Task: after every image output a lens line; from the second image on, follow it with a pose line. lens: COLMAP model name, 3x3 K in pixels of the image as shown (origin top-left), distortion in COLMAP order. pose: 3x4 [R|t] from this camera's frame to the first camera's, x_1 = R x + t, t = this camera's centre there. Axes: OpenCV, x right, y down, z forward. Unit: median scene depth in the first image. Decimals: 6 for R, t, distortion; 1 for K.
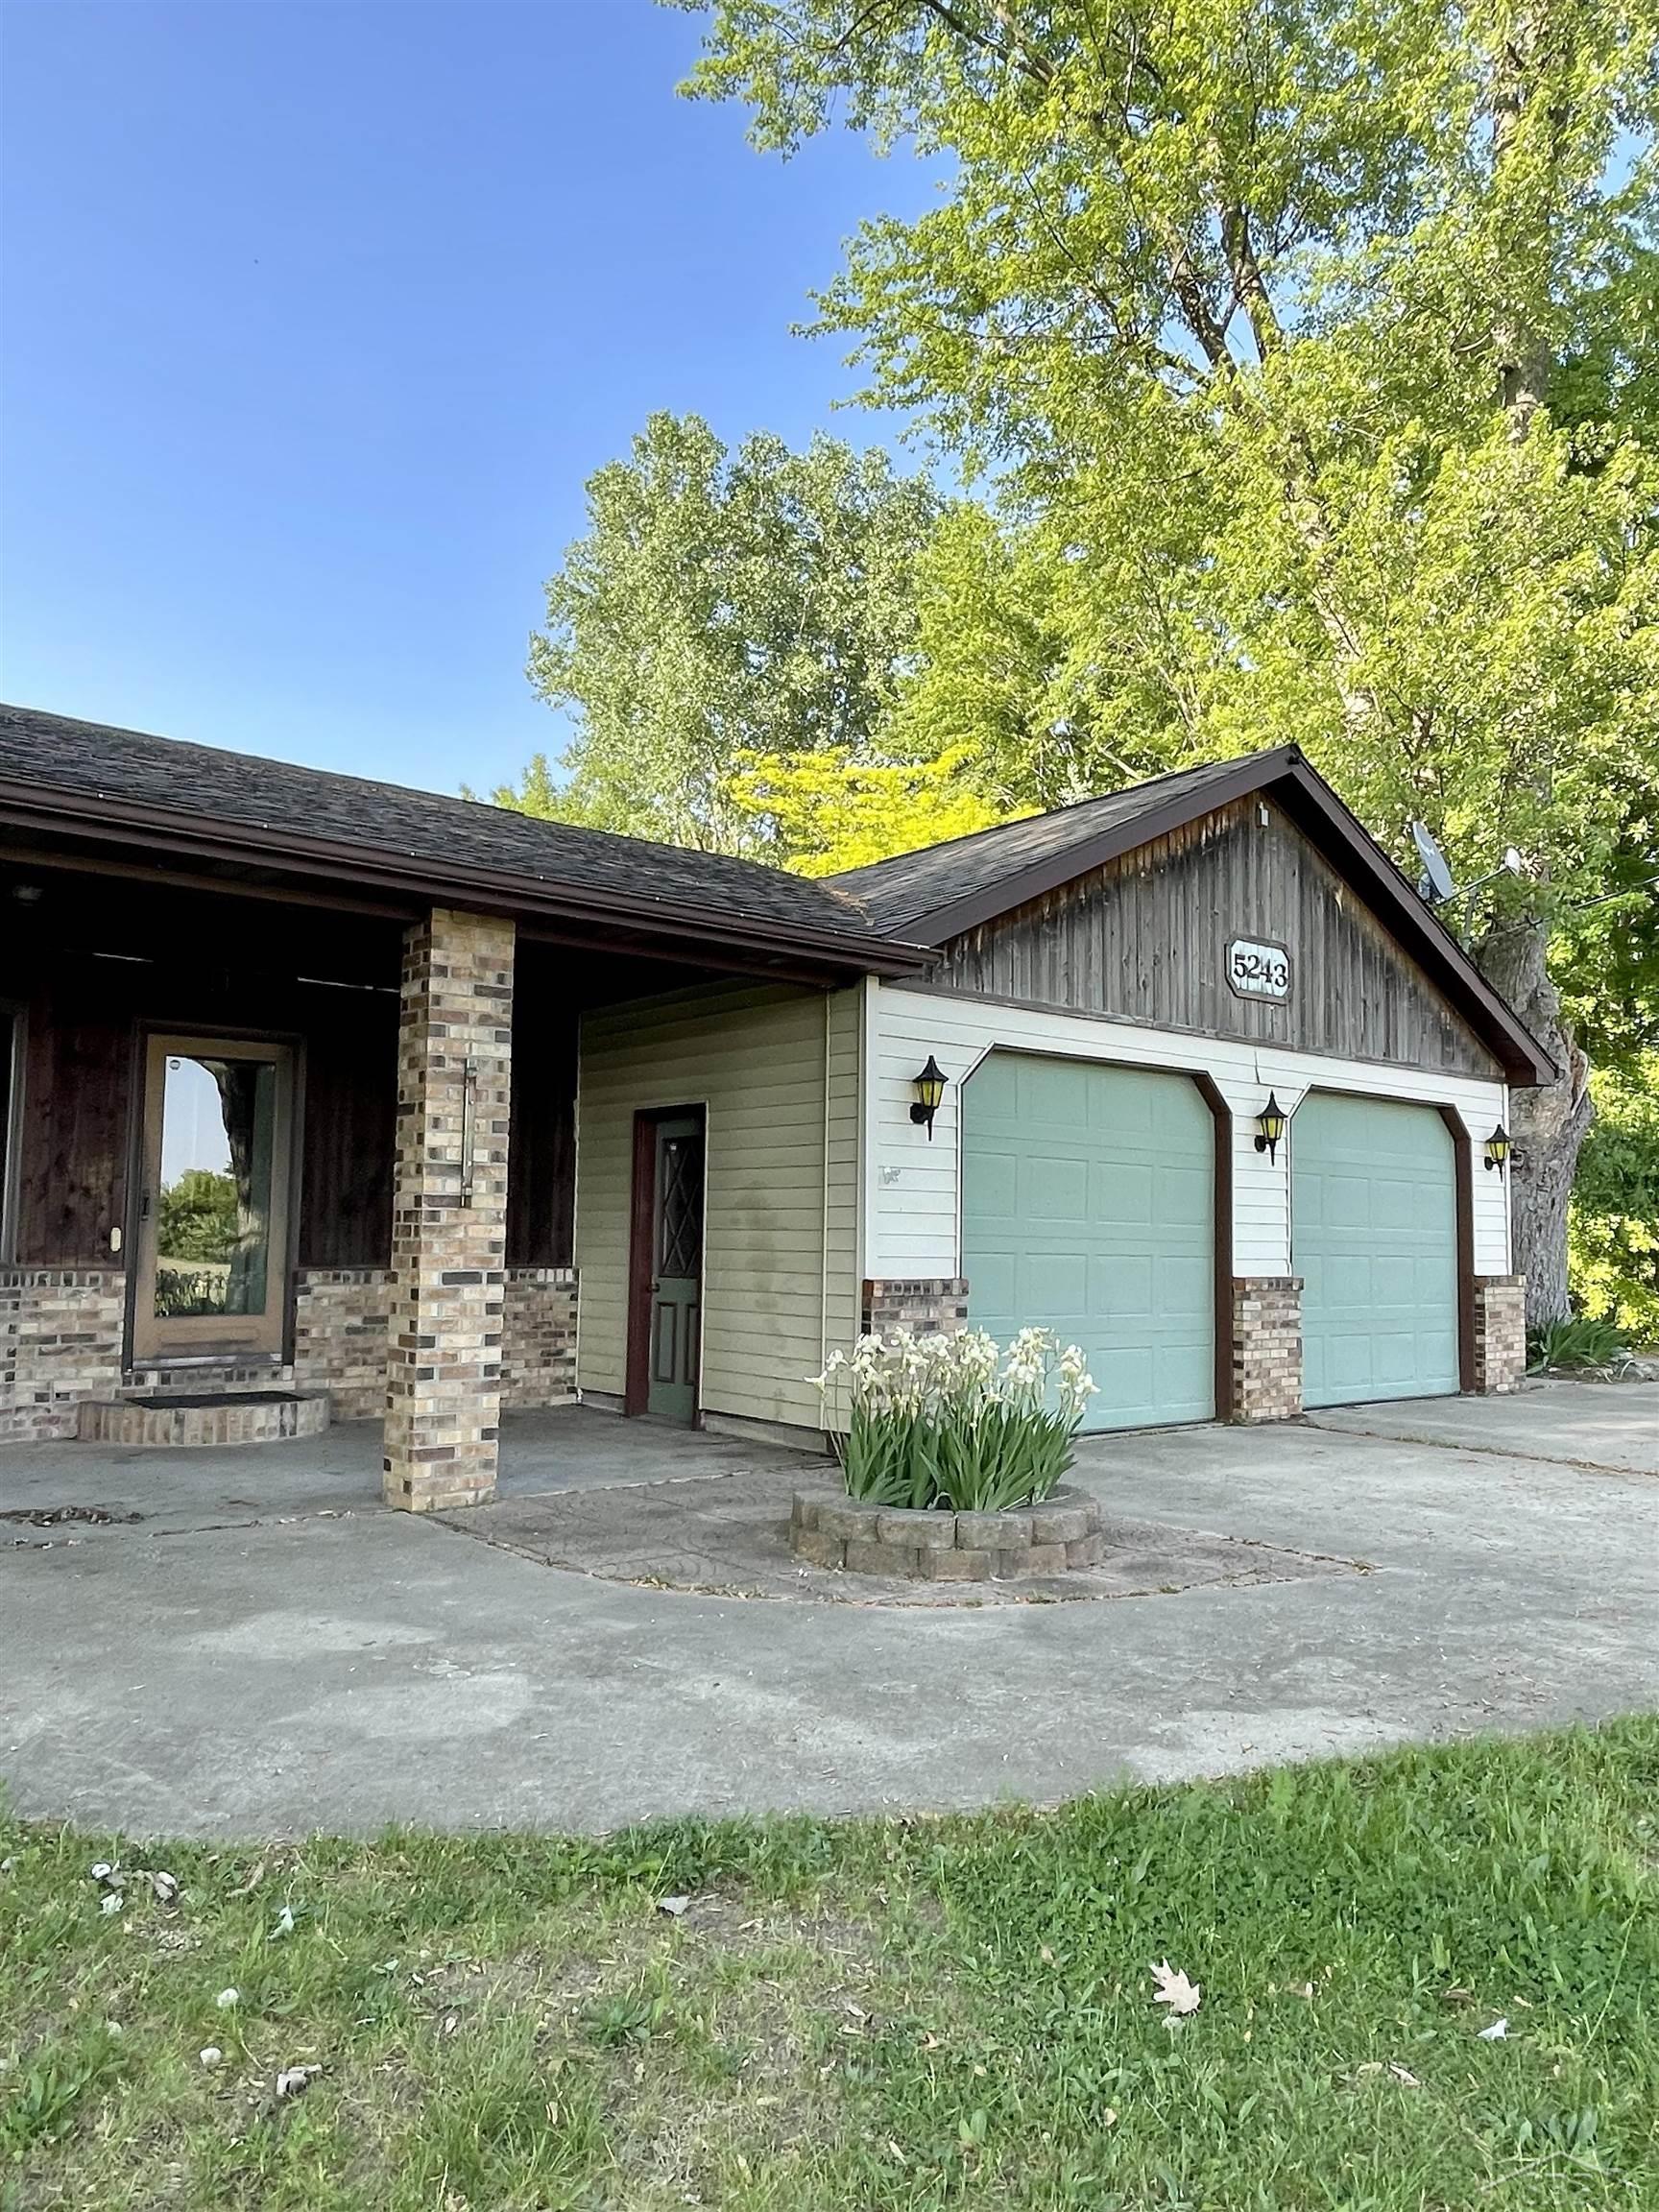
lens RADIAL K [[1437.5, 0, 828.6], [0, 1437.5, 1115.2], [0, 0, 1]] dist [-0.000978, -0.000611]
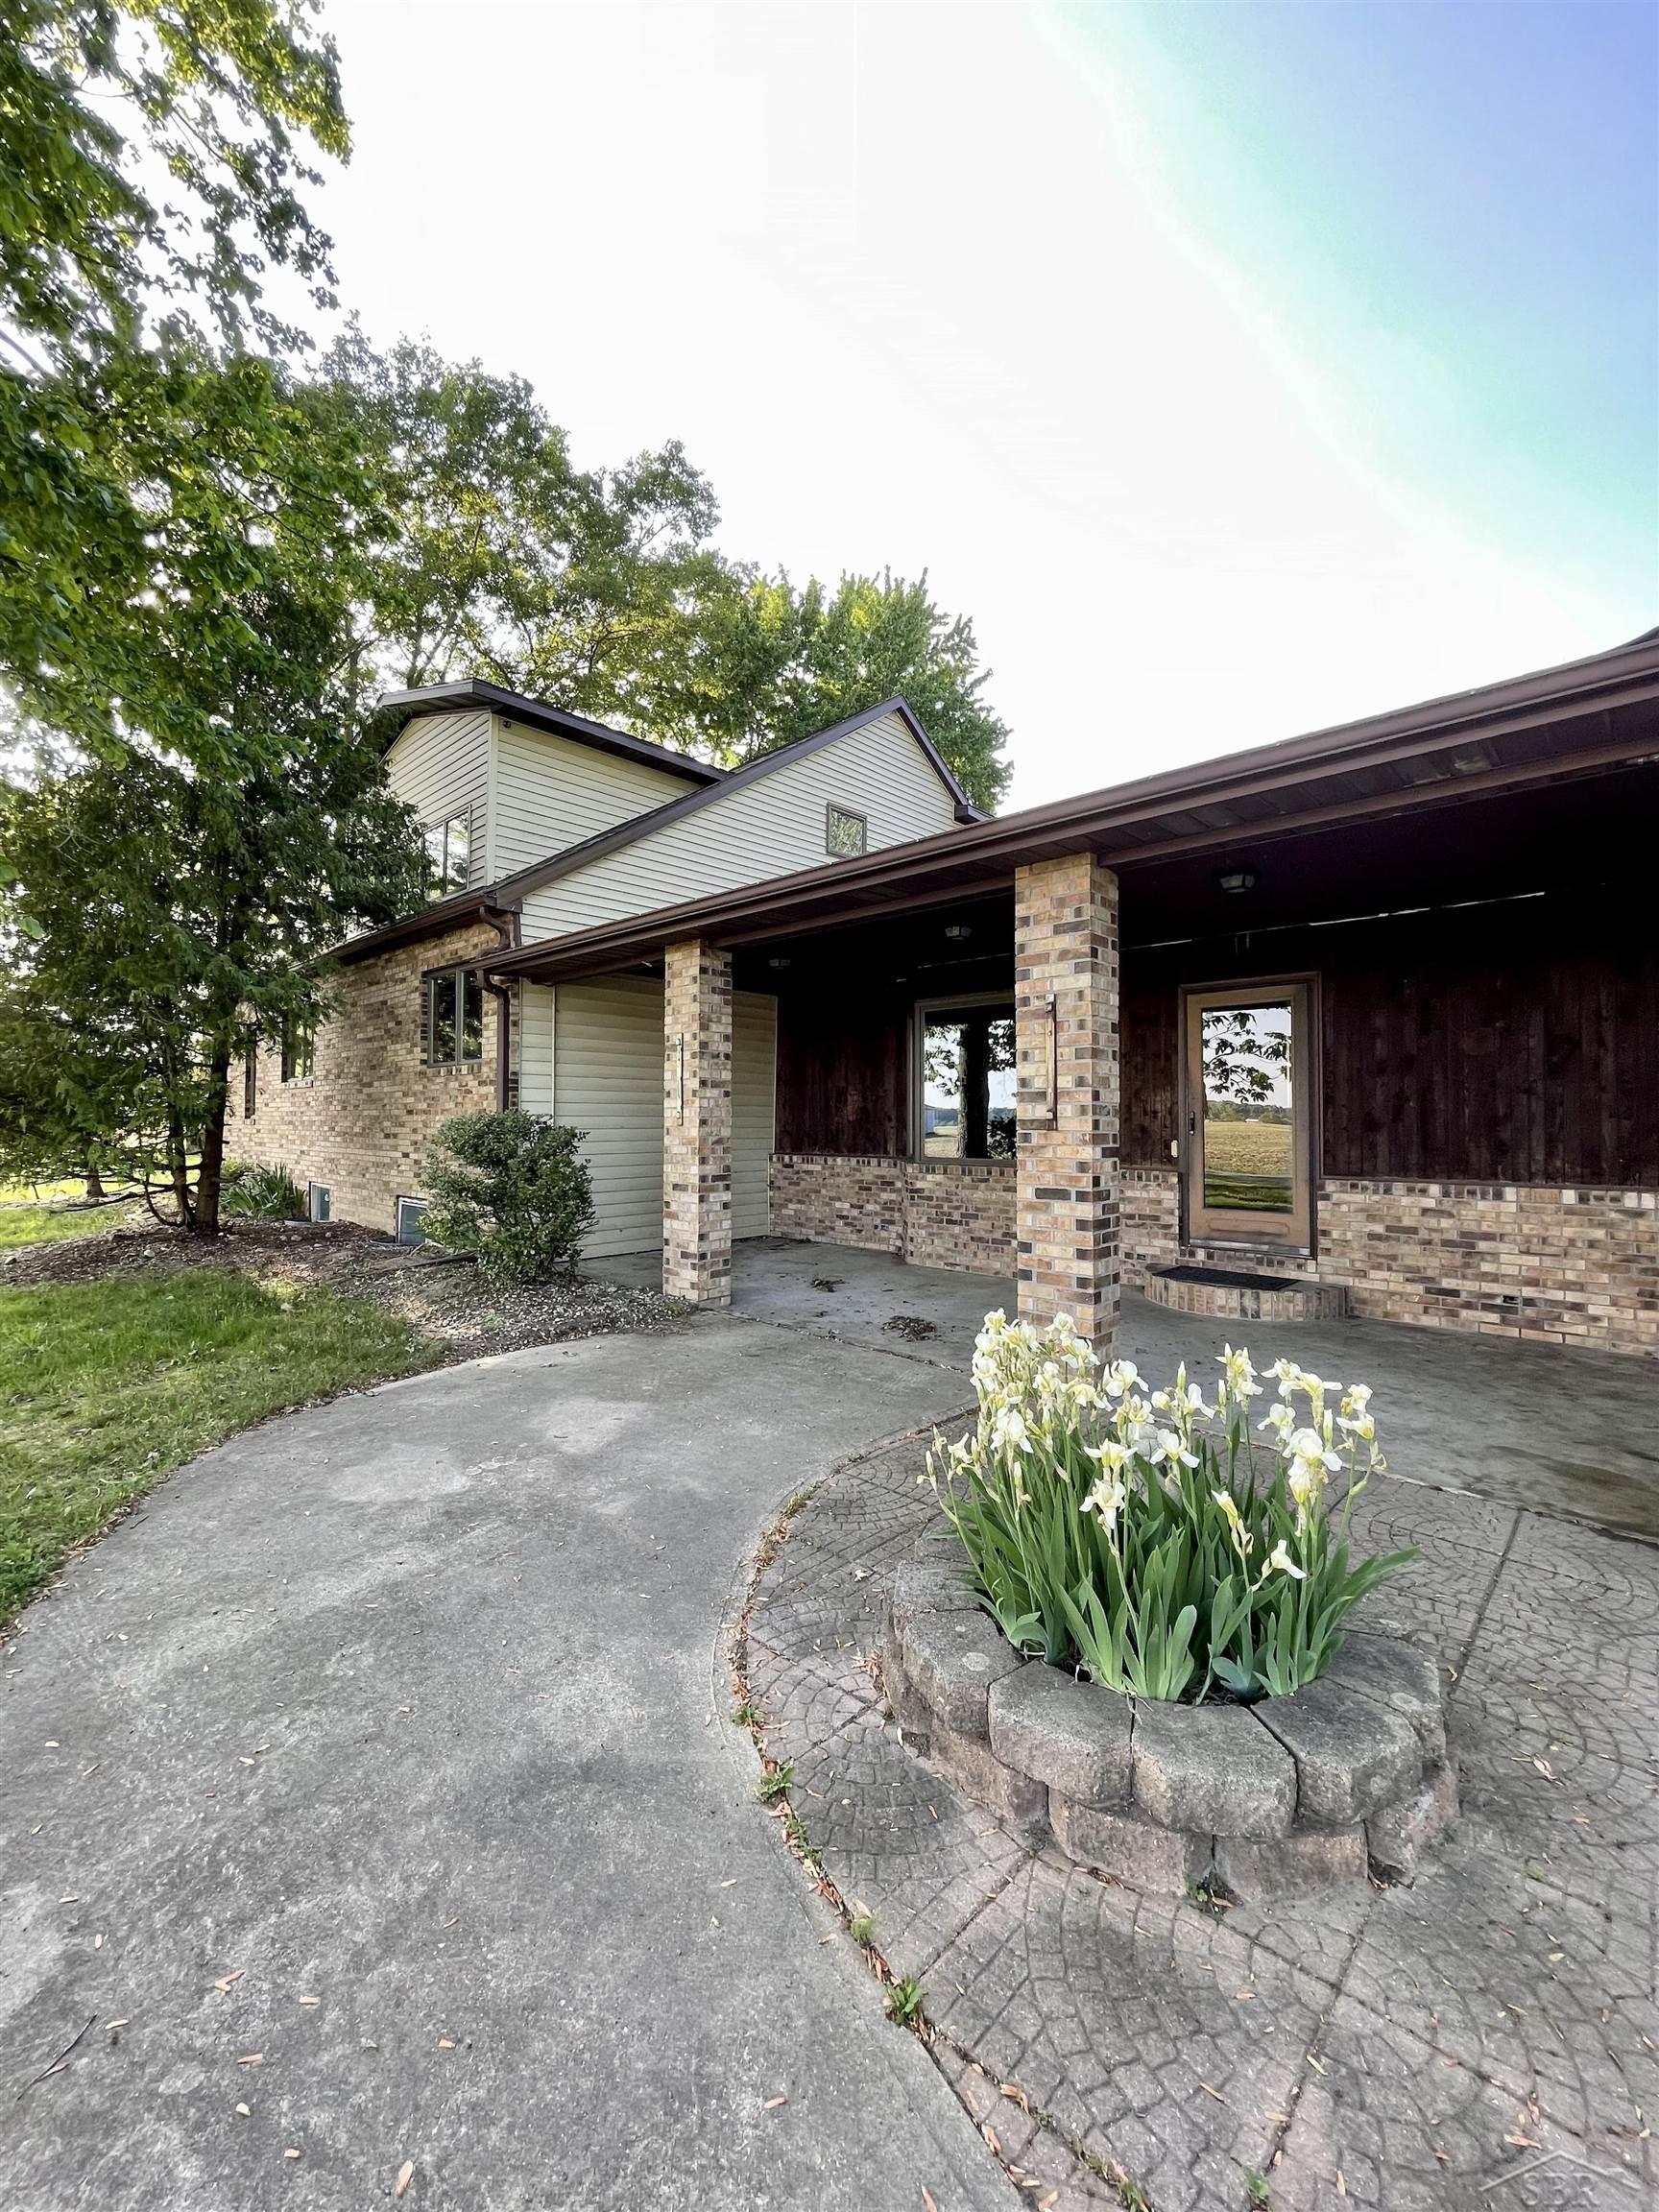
lens RADIAL K [[890.2, 0, 828.7], [0, 890.2, 1094.5], [0, 0, 1]] dist [-0.003492, -0.000132]
pose [[0.139634, -0.039127, -0.989430, 0.394344], [0.080221, 0.996381, -0.028080, 0.042388], [0.986948, -0.075452, 0.142267, 0.732648]]
